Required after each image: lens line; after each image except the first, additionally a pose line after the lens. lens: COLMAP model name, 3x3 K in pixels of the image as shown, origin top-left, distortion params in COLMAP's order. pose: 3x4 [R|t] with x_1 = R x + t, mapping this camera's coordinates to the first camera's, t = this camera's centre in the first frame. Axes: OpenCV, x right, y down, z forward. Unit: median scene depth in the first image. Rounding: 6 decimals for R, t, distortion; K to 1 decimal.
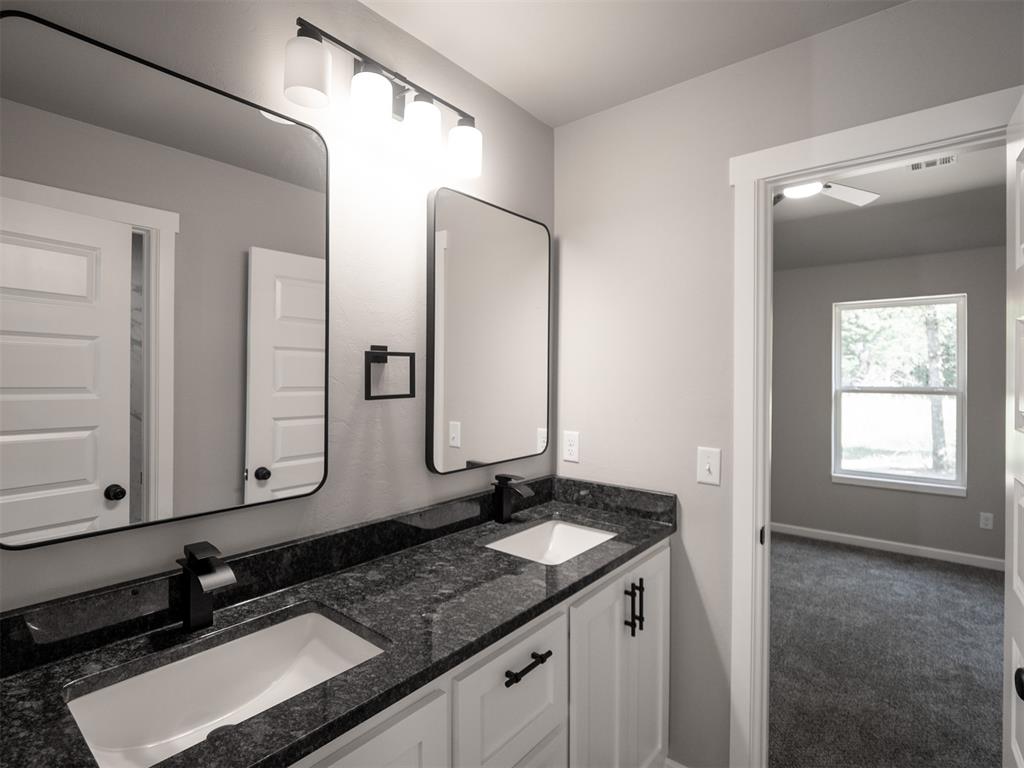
lens RADIAL K [[508.6, 0, 527.0], [0, 508.6, 371.2], [0, 0, 1]] dist [-0.001767, -0.010915]
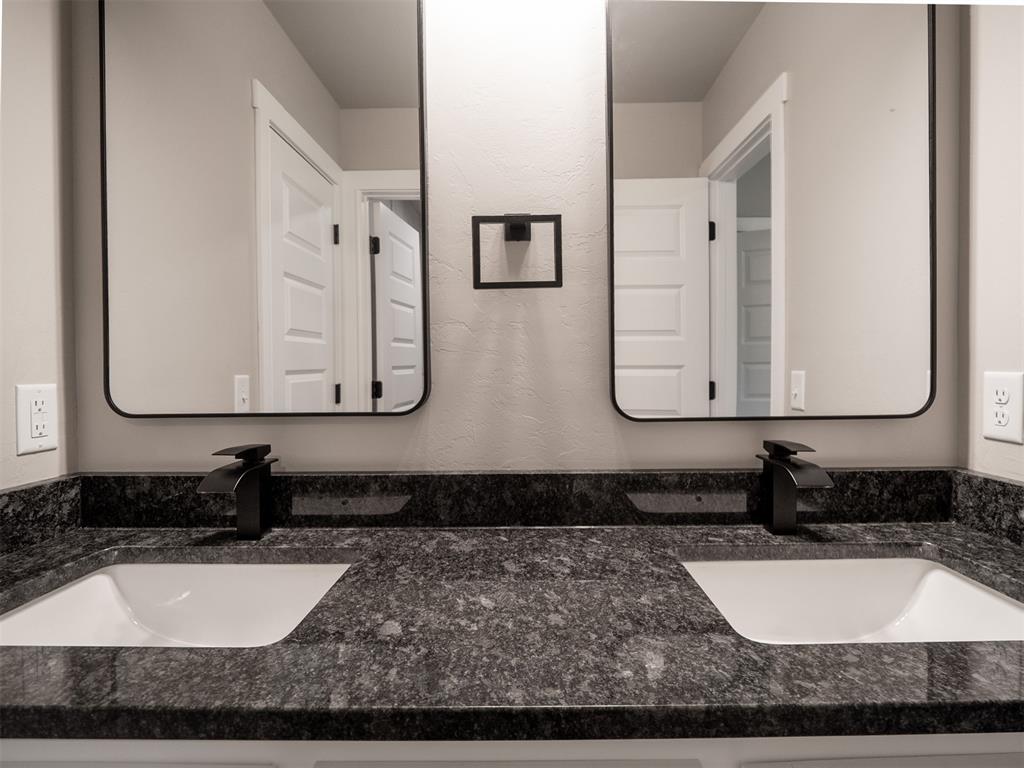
lens RADIAL K [[508.6, 0, 527.0], [0, 508.6, 371.2], [0, 0, 1]] dist [-0.001767, -0.010915]
pose [[0.616511, -0.008696, -0.787298, 0.243398], [0.018249, 0.999828, 0.003247, 0.151589], [0.787135, -0.016370, 0.616564, 0.574316]]
